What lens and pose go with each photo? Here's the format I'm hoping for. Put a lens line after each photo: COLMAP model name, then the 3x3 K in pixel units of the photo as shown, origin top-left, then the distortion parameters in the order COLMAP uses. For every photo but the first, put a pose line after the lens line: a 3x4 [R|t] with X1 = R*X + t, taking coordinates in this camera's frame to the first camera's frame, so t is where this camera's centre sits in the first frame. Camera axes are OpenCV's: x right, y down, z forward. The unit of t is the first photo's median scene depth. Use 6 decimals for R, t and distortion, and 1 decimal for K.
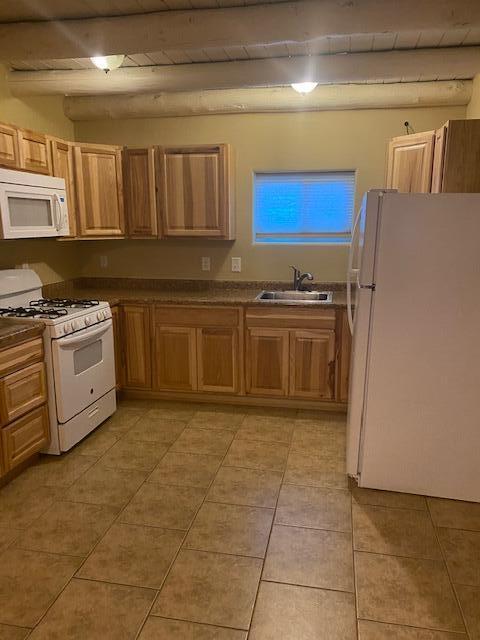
lens RADIAL K [[477.9, 0, 246.7], [0, 477.9, 318.5], [0, 0, 1]] dist [0.023302, -0.006552]
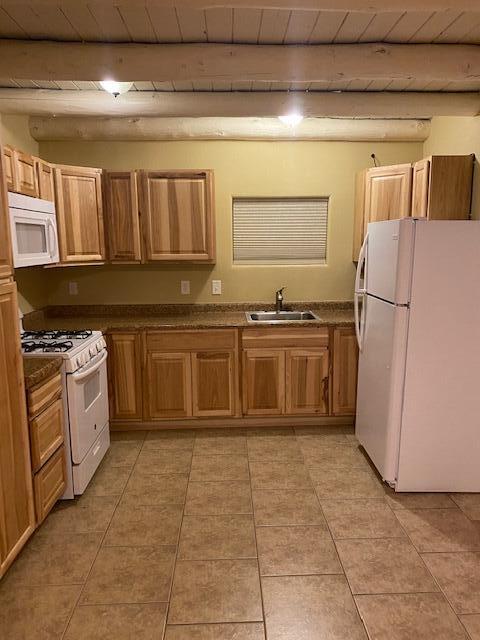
lens RADIAL K [[477.9, 0, 241.1], [0, 477.9, 317.6], [0, 0, 1]] dist [0.023302, -0.006552]
pose [[0.975107, -0.042581, 0.217606, -0.226006], [0.052152, 0.997899, -0.038429, -0.009853], [-0.215513, 0.048821, 0.975280, 0.012805]]
